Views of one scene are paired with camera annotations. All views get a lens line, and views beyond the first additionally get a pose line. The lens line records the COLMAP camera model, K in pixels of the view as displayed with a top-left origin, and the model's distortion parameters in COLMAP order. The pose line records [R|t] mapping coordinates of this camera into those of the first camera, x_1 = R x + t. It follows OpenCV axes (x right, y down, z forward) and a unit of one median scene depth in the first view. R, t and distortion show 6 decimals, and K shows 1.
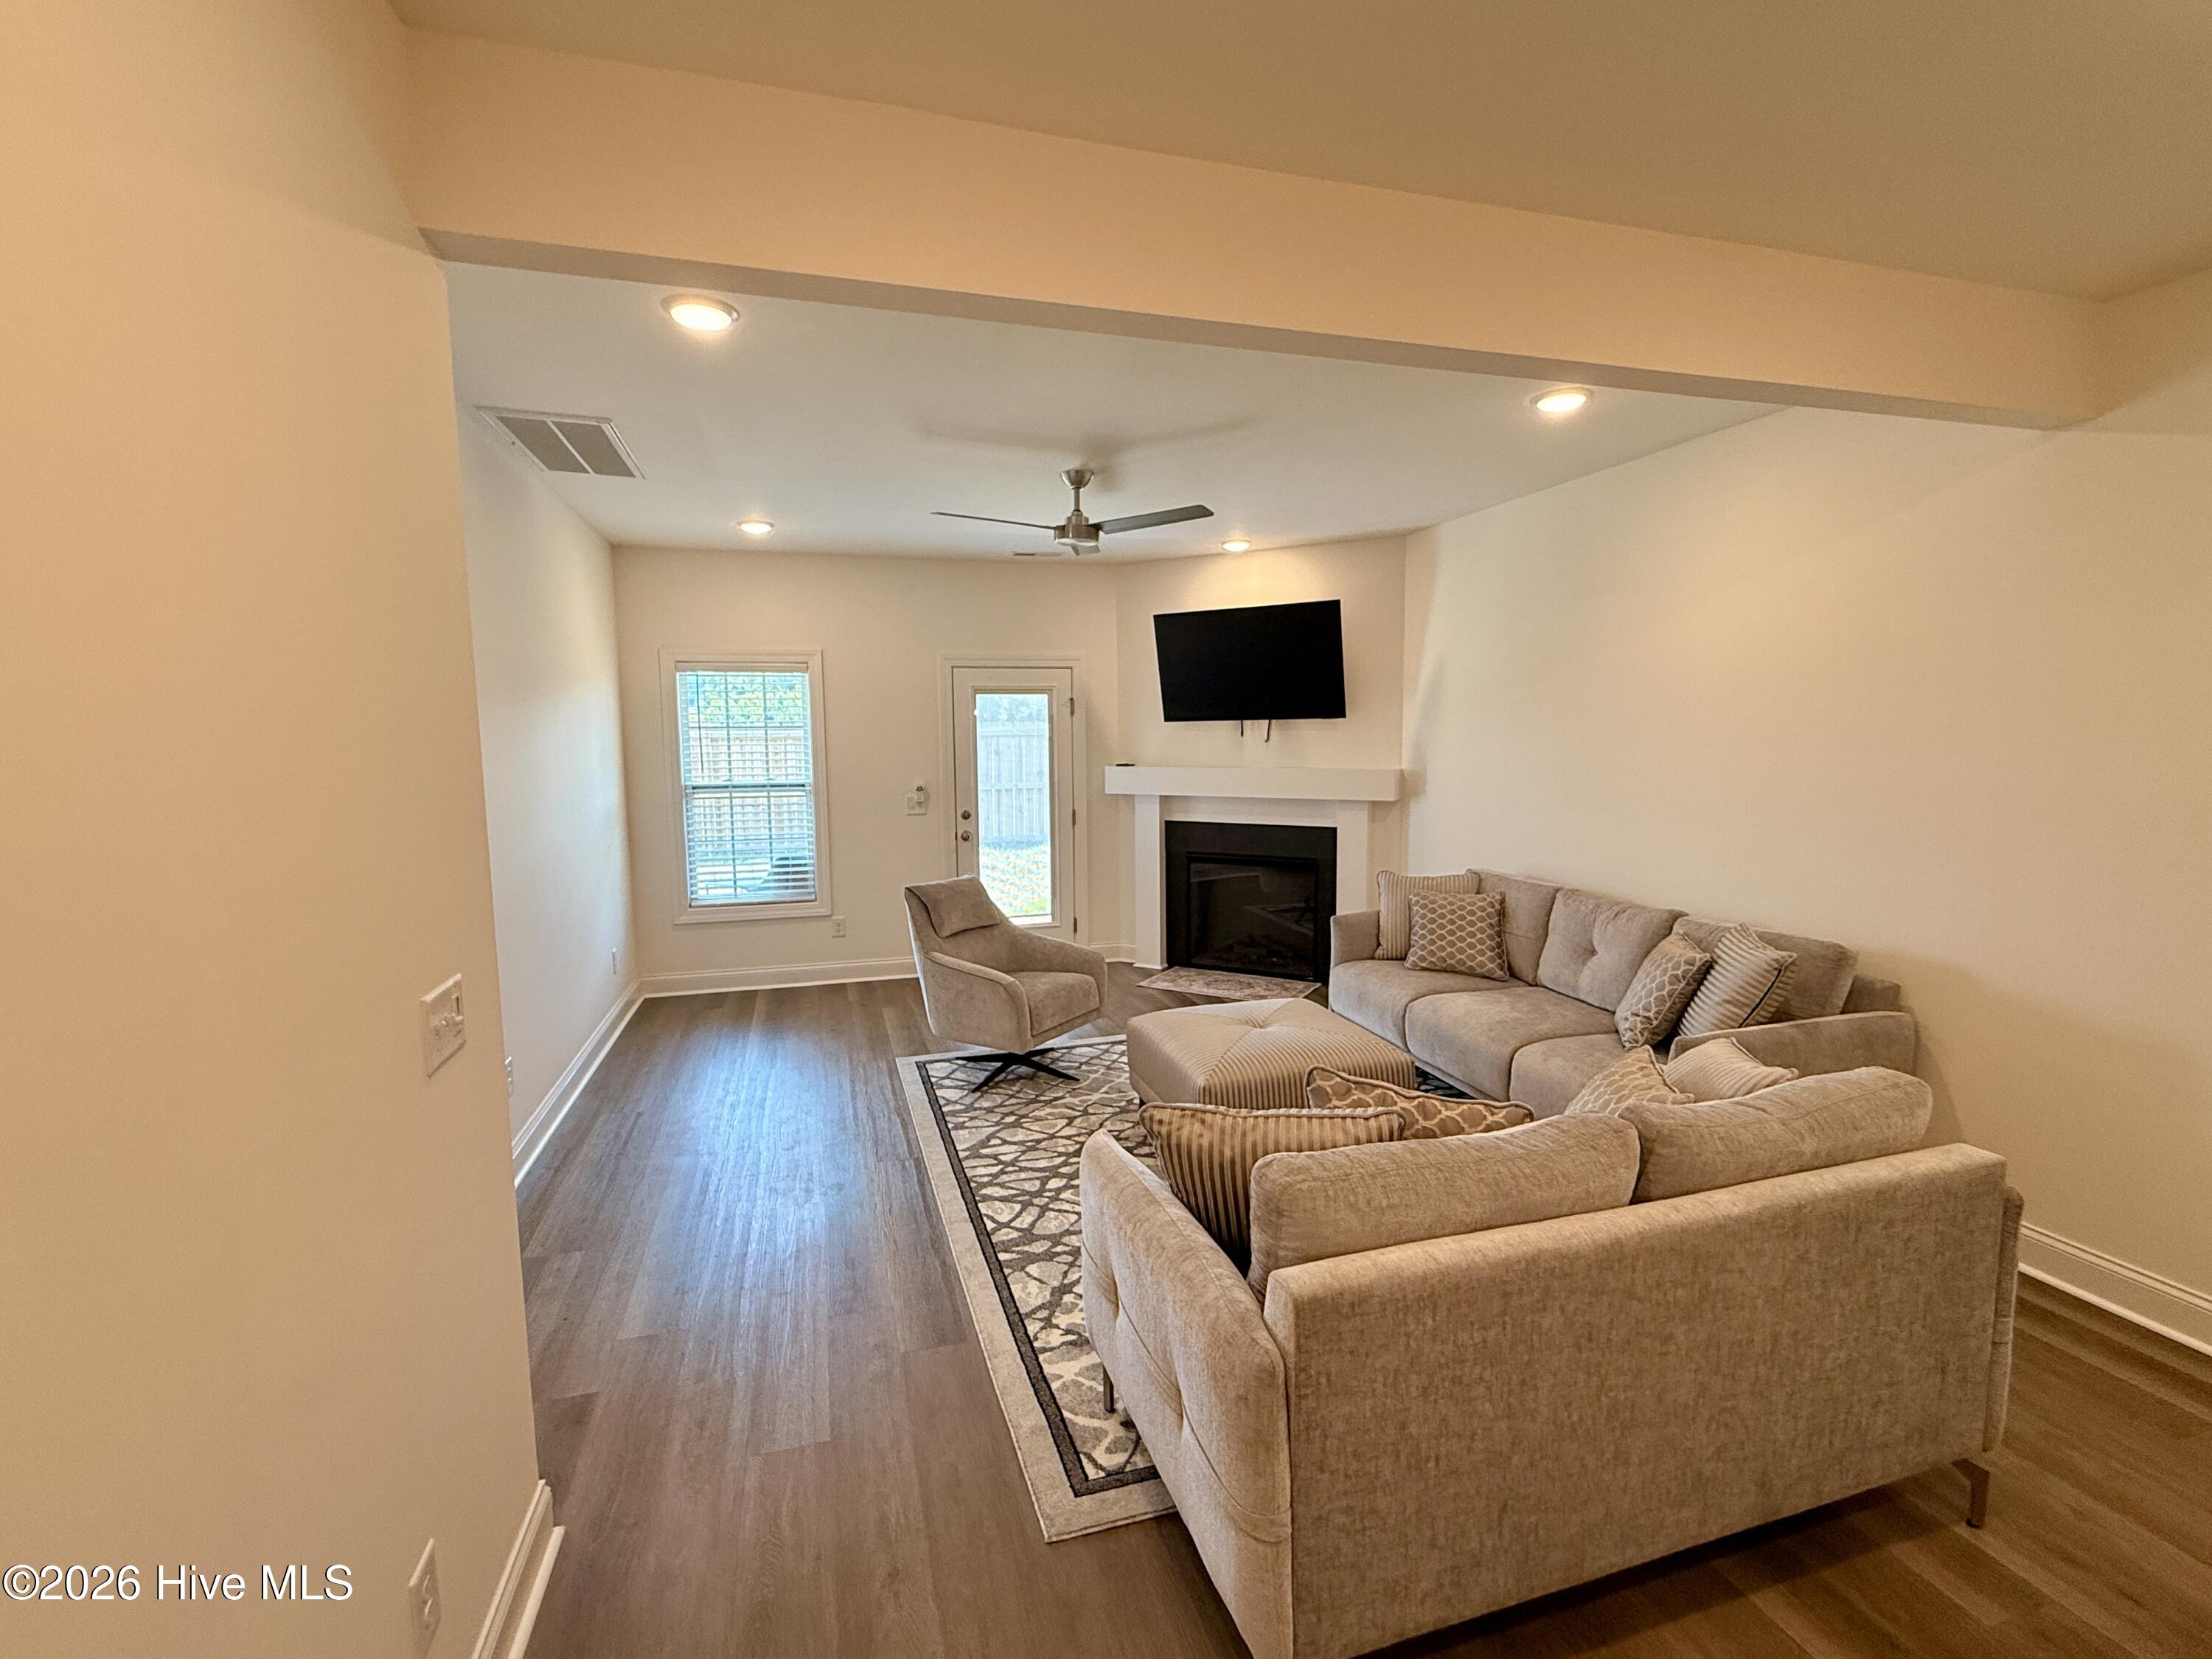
lens RADIAL K [[999.2, 0, 1107.3], [0, 999.2, 830.0], [0, 0, 1]] dist [-0.007787, 0.000567]
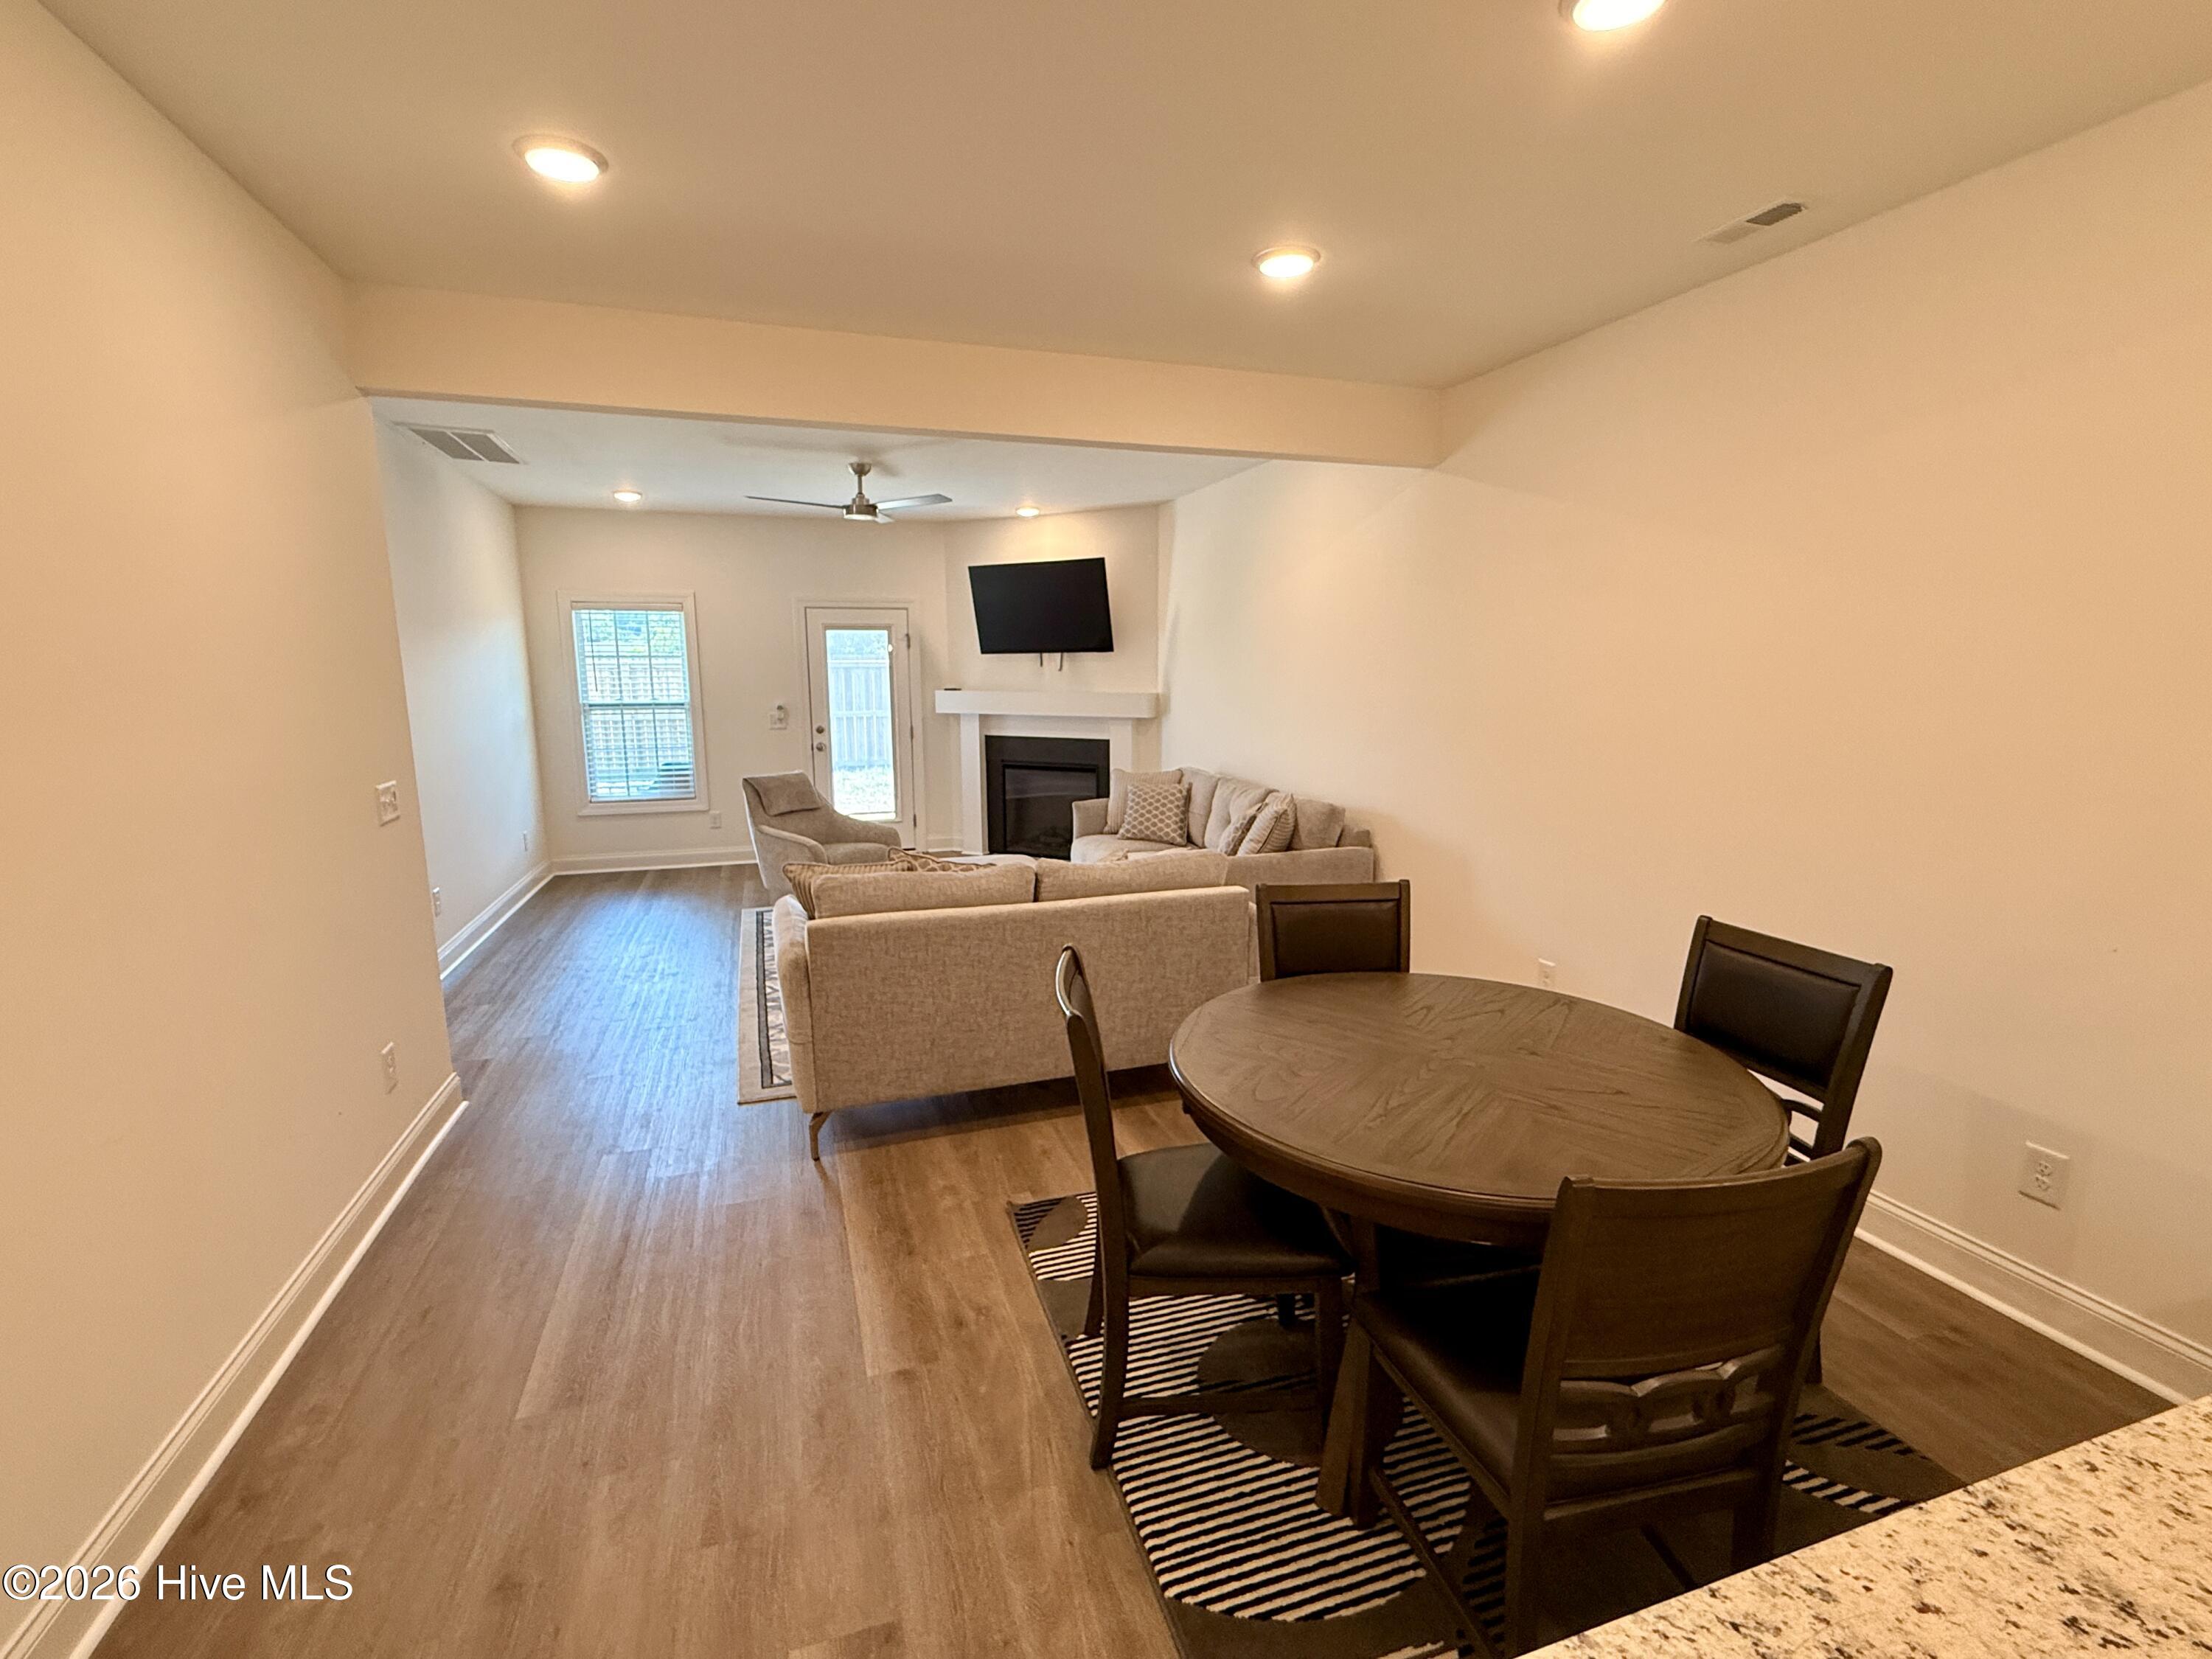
lens RADIAL K [[999.2, 0, 1110.3], [0, 999.2, 829.0], [0, 0, 1]] dist [-0.007787, 0.000567]
pose [[0.999067, -0.000301, 0.043189, 0.183838], [-0.002456, 0.997961, 0.063780, 0.031356], [-0.043120, -0.063827, 0.997029, -0.279338]]
